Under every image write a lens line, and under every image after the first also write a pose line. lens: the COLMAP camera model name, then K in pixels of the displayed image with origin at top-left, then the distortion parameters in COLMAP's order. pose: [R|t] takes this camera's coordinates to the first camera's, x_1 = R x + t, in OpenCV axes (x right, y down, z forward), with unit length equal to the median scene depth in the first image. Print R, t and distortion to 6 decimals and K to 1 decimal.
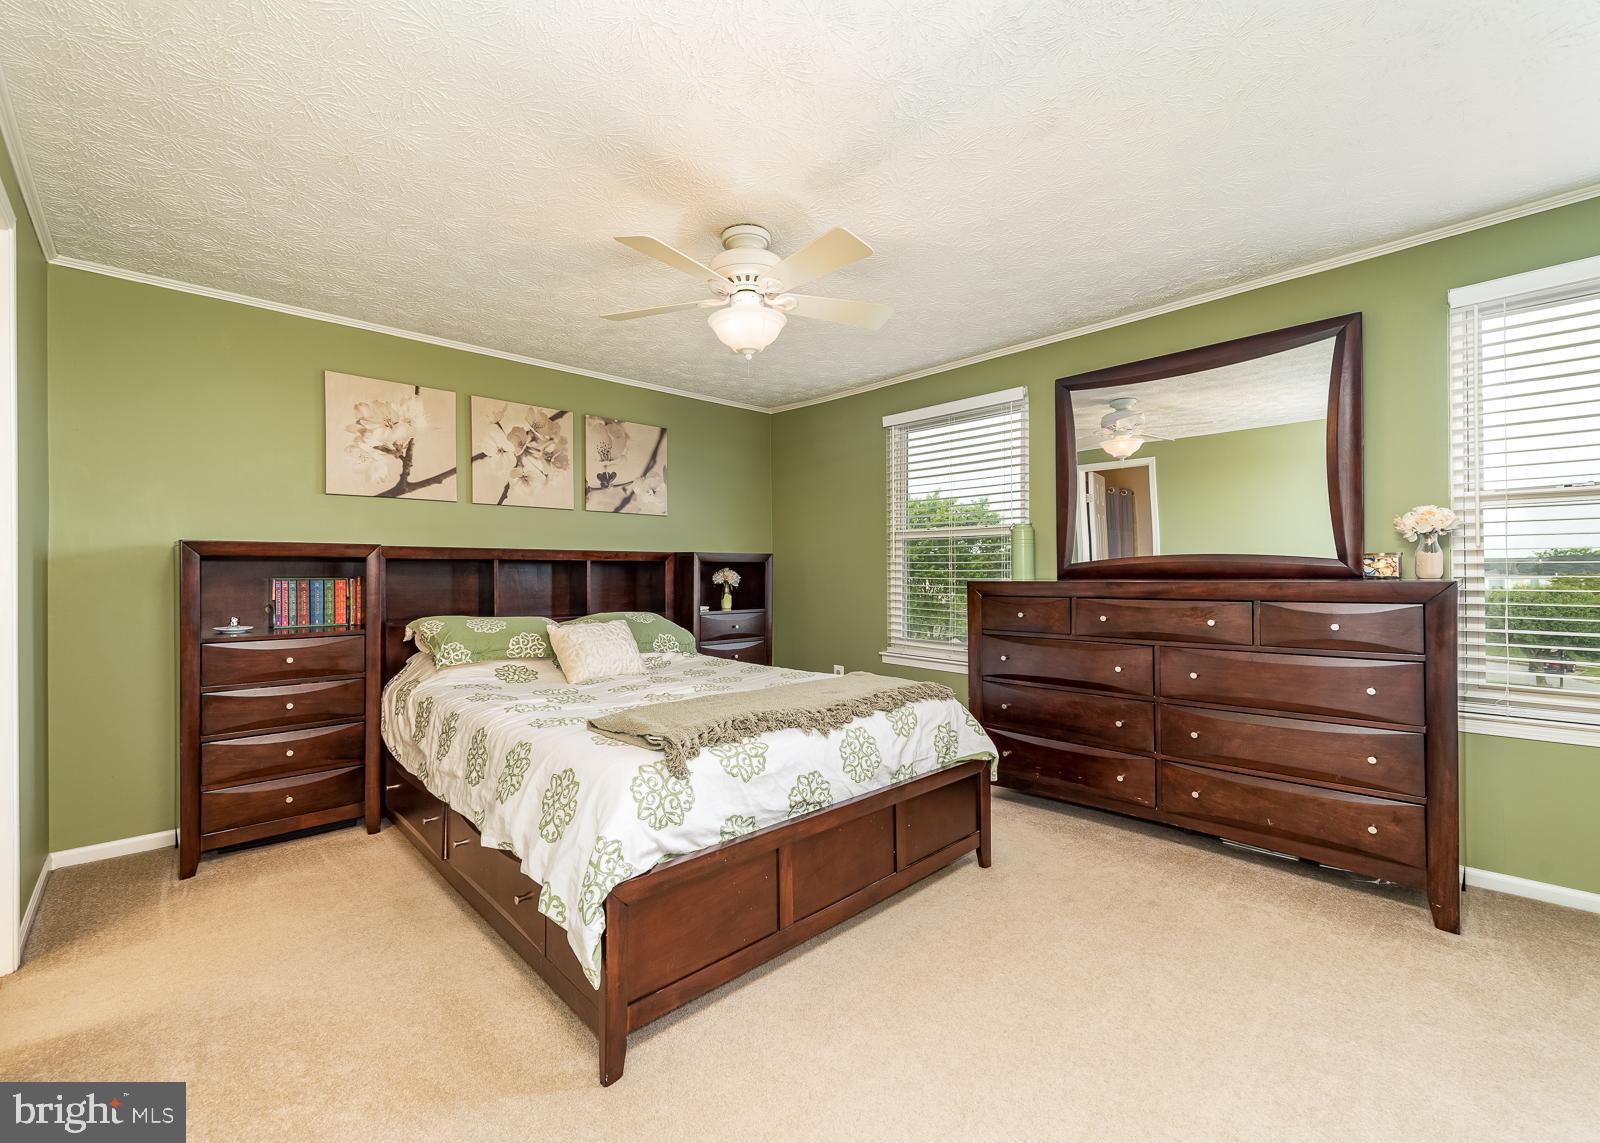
lens RADIAL K [[671.1, 0, 794.4], [0, 671.1, 579.0], [0, 0, 1]] dist [0.013964, -0.000246]
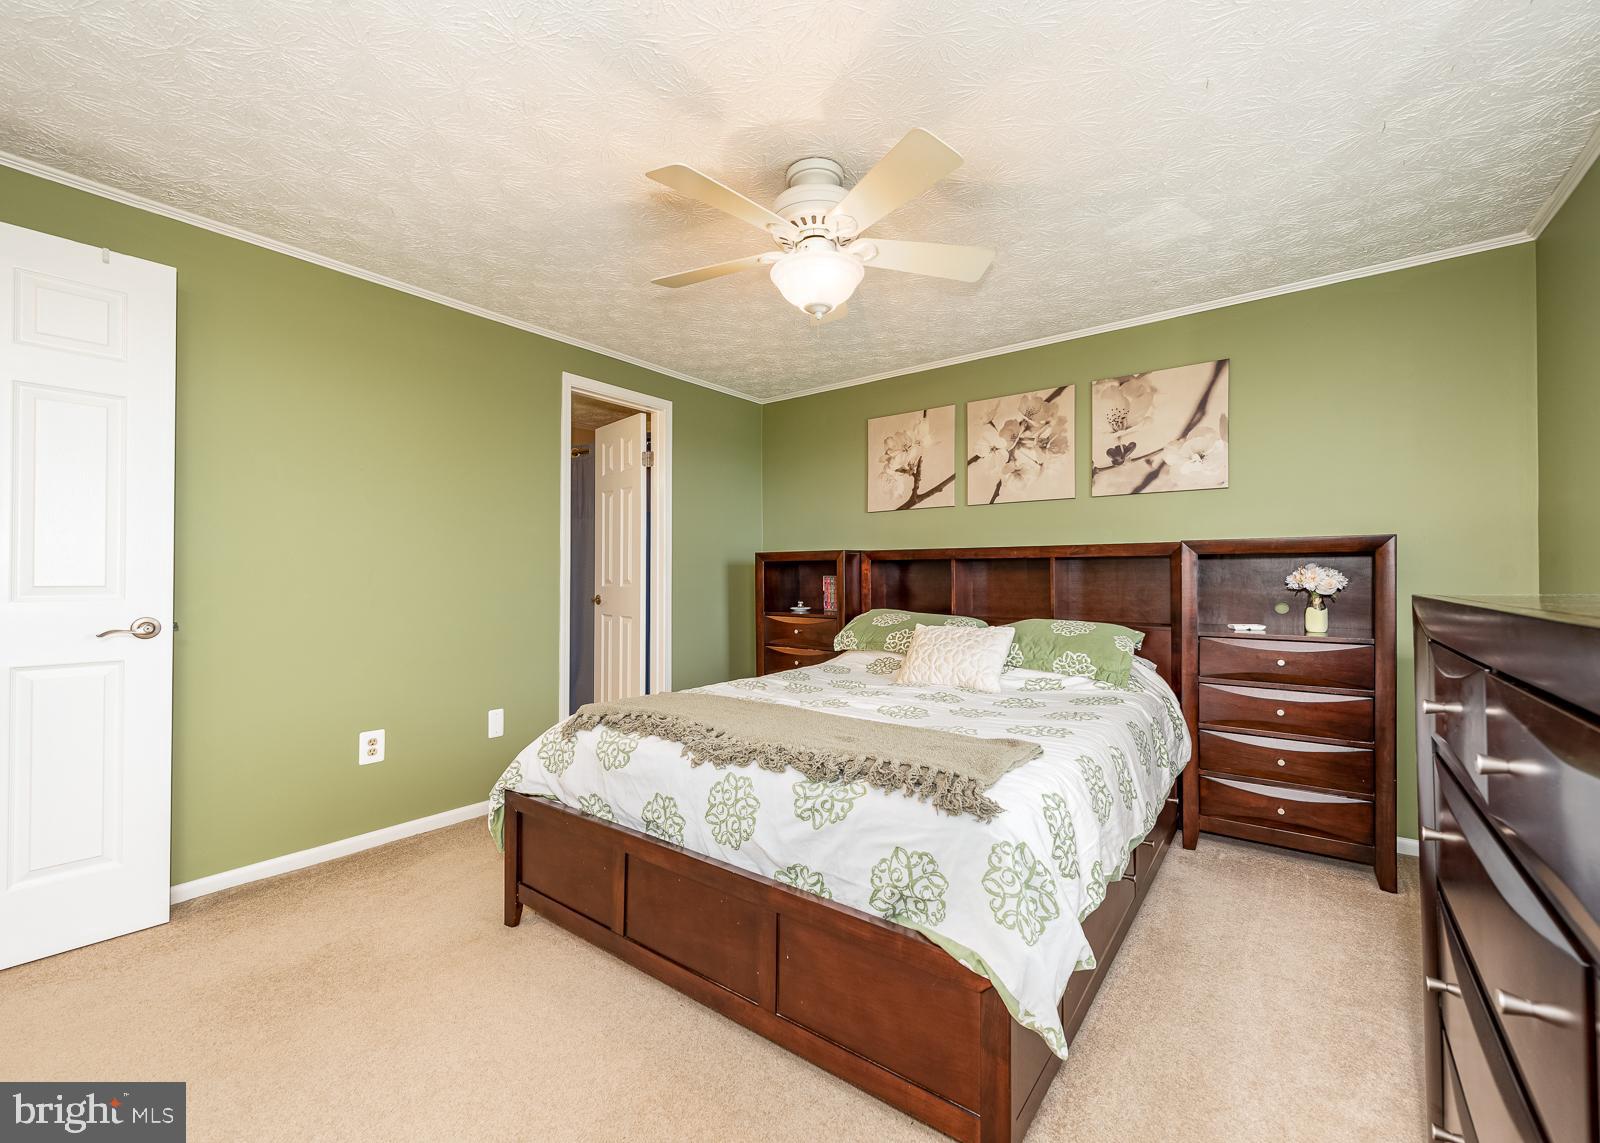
lens RADIAL K [[671.1, 0, 794.4], [0, 671.1, 579.0], [0, 0, 1]] dist [0.013964, -0.000246]
pose [[0.158357, 0.009514, -0.987336, 0.496915], [-0.006916, 0.999940, 0.008526, -0.004769], [0.987358, 0.005479, 0.158413, 0.548204]]
